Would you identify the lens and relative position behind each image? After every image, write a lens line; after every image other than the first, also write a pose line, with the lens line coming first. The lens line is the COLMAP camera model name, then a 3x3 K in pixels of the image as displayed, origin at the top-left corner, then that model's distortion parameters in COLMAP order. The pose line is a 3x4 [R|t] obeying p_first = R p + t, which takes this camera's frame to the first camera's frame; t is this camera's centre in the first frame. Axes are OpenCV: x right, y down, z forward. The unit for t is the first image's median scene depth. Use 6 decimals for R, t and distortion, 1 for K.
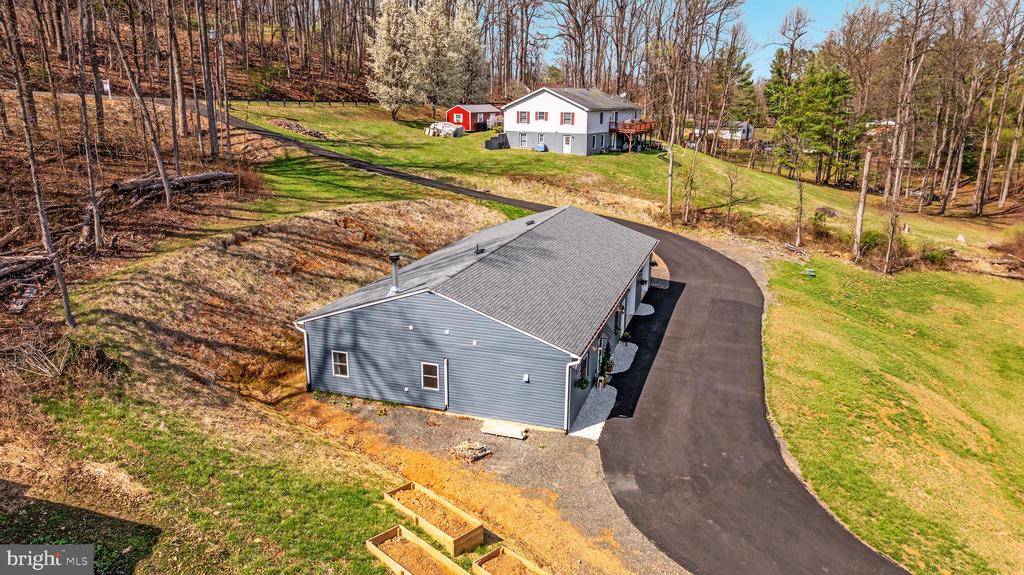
lens RADIAL K [[736.3, 0, 512.0], [0, 736.3, 287.5], [0, 0, 1]] dist [-0.004609, 0.000566]
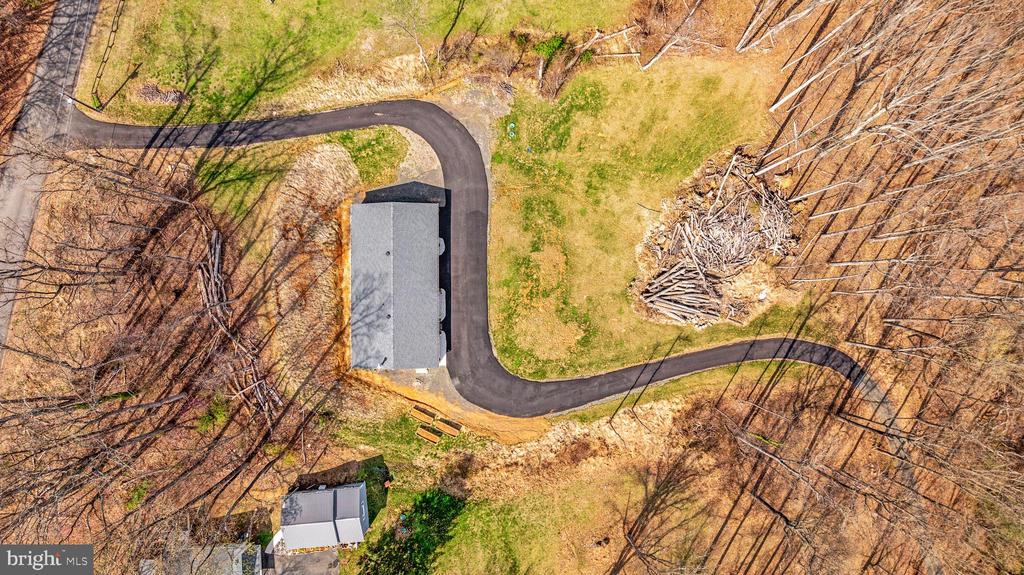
lens RADIAL K [[721.9, 0, 512.0], [0, 721.9, 287.5], [0, 0, 1]] dist [-0.023069, 0.006398]
pose [[0.949751, -0.313005, -0.000643, 0.462470], [0.088143, 0.265478, 0.960079, -2.812016], [-0.300339, -0.911893, 0.279727, 0.174081]]
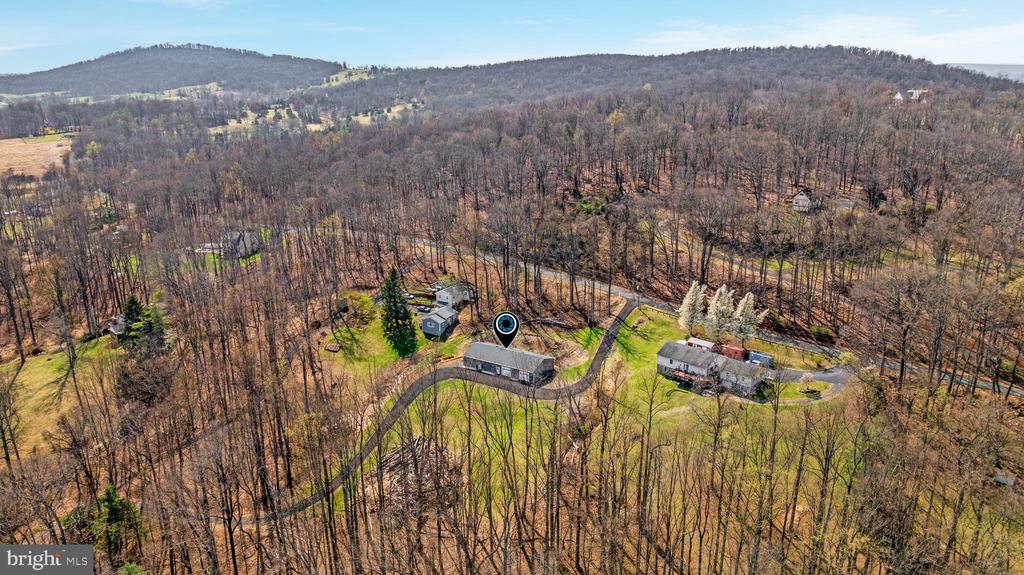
lens RADIAL K [[721.9, 0, 512.0], [0, 721.9, 287.5], [0, 0, 1]] dist [-0.023069, 0.006398]
pose [[-0.248731, 0.266699, -0.931131, 5.360714], [-0.247431, 0.911950, 0.327301, -2.483699], [0.936435, 0.311801, -0.160841, 1.956218]]
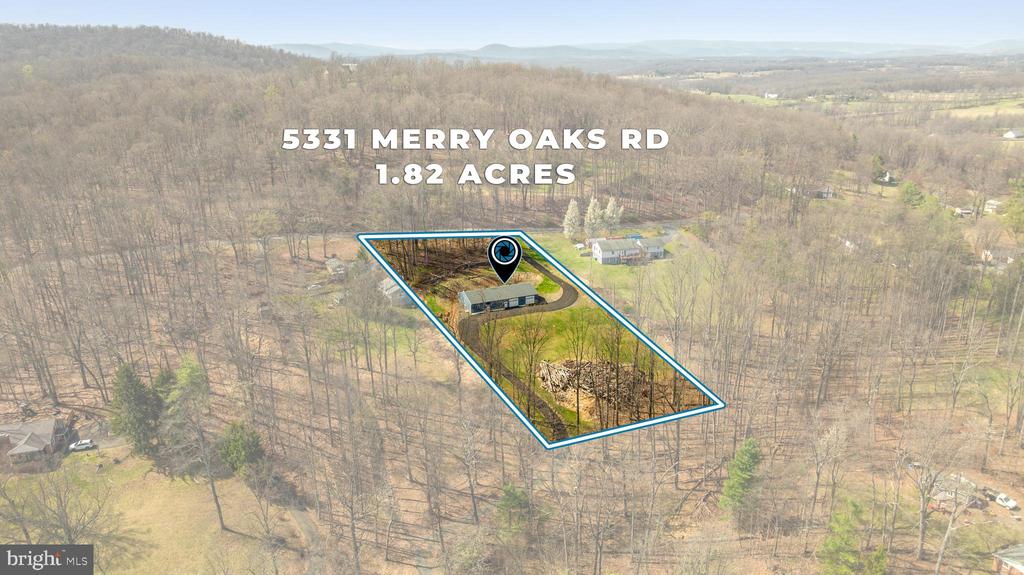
lens RADIAL K [[721.9, 0, 512.0], [0, 721.9, 287.5], [0, 0, 1]] dist [-0.023069, 0.006398]
pose [[0.662840, 0.210232, -0.718642, 4.946169], [-0.166176, 0.977143, 0.132581, -0.994426], [0.730088, 0.031541, 0.682625, -3.375277]]
